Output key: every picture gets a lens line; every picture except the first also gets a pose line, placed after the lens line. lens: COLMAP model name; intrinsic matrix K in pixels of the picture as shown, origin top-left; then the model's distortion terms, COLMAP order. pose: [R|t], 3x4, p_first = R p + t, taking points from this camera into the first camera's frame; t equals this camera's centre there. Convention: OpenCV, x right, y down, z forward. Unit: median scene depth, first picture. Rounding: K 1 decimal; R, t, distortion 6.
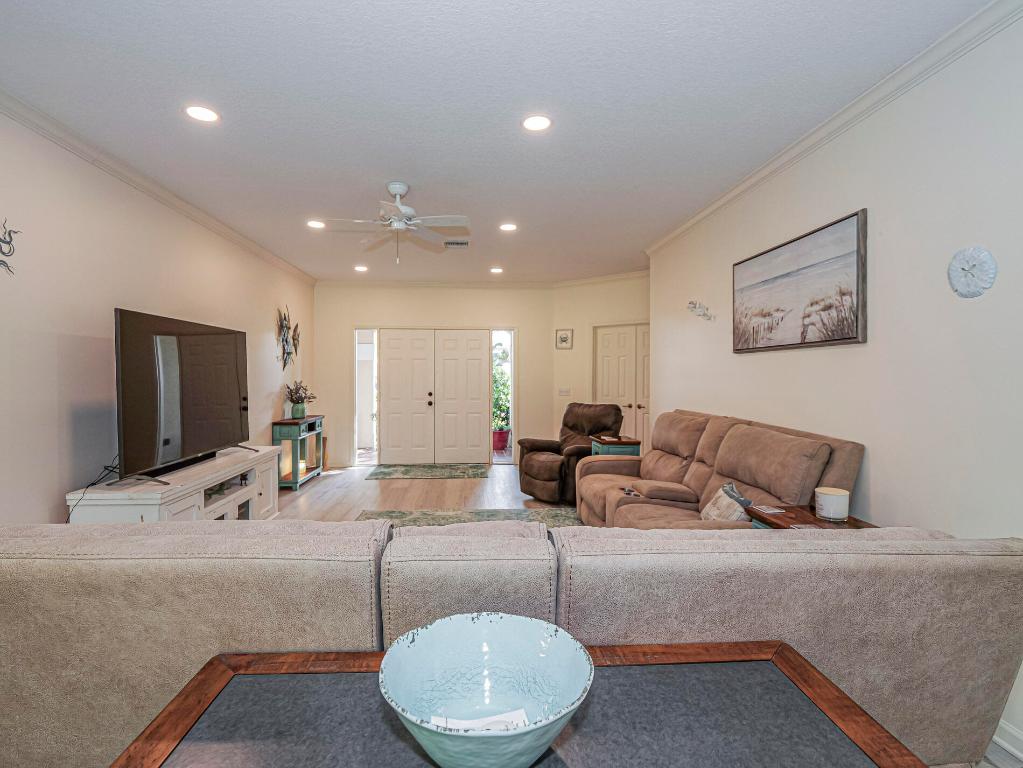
lens RADIAL K [[525.8, 0, 511.5], [0, 525.8, 384.0], [0, 0, 1]] dist [-0.000610, -0.000128]
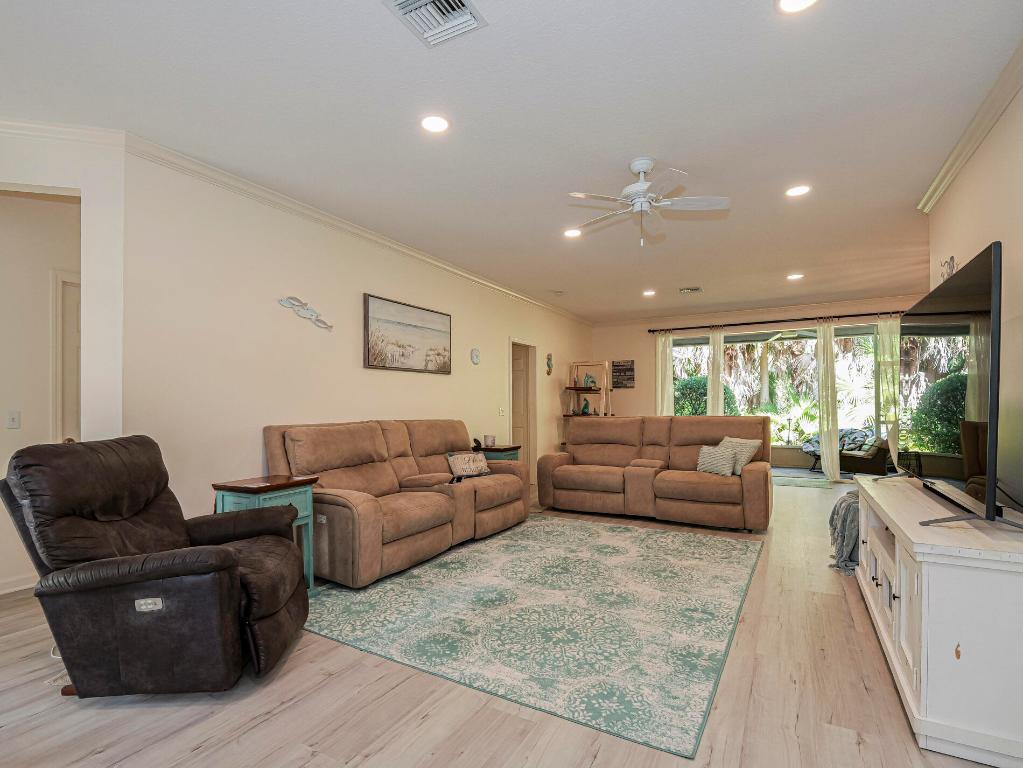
lens RADIAL K [[502.9, 0, 503.8], [0, 502.9, 409.0], [0, 0, 1]] dist [-0.012525, -0.001081]
pose [[-0.825711, -0.000594, 0.564094, -0.286170], [0.015231, 0.999611, 0.023348, 0.007982], [-0.563888, 0.027871, -0.825381, 1.052213]]
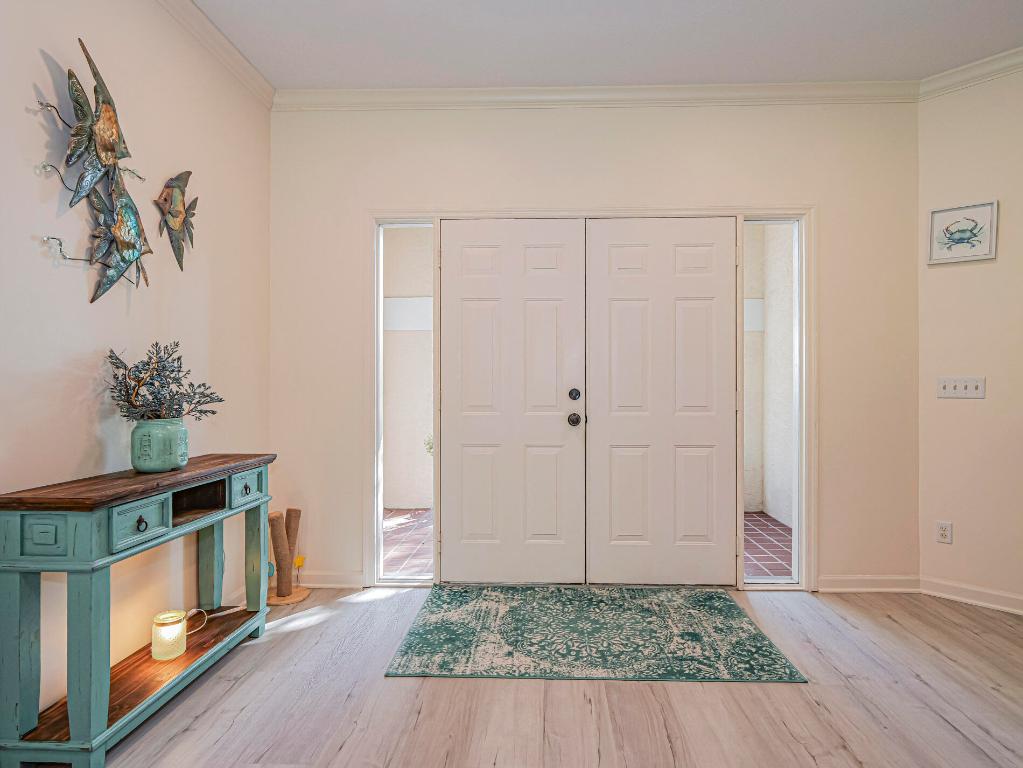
lens RADIAL K [[585.4, 0, 536.3], [0, 585.4, 382.9], [0, 0, 1]] dist [-0.000519, 0.000278]
pose [[0.994769, -0.001674, -0.102140, -0.166186], [-0.000535, 0.999767, -0.021598, 0.024234], [0.102152, 0.021540, 0.994536, 0.703796]]
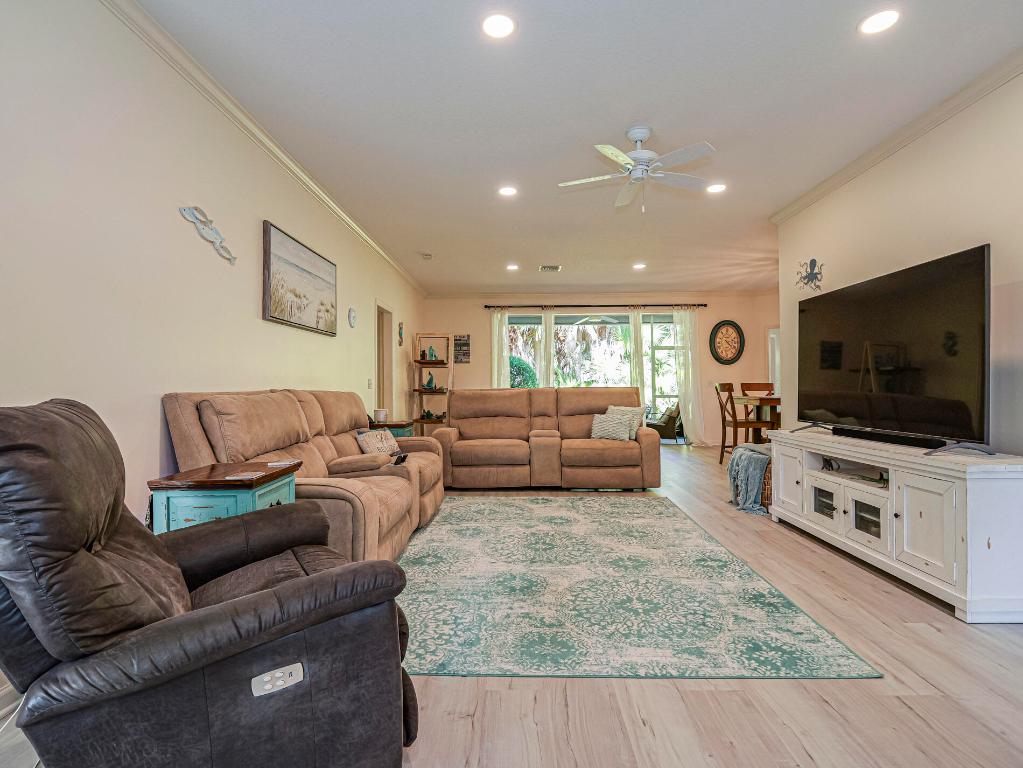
lens RADIAL K [[516.8, 0, 510.3], [0, 516.8, 386.3], [0, 0, 1]] dist [-0.013413, -0.001340]
pose [[-0.995290, 0.003503, 0.096881, -0.045234], [0.005382, 0.999802, 0.019139, 0.024475], [-0.096795, 0.019570, -0.995112, 1.093968]]
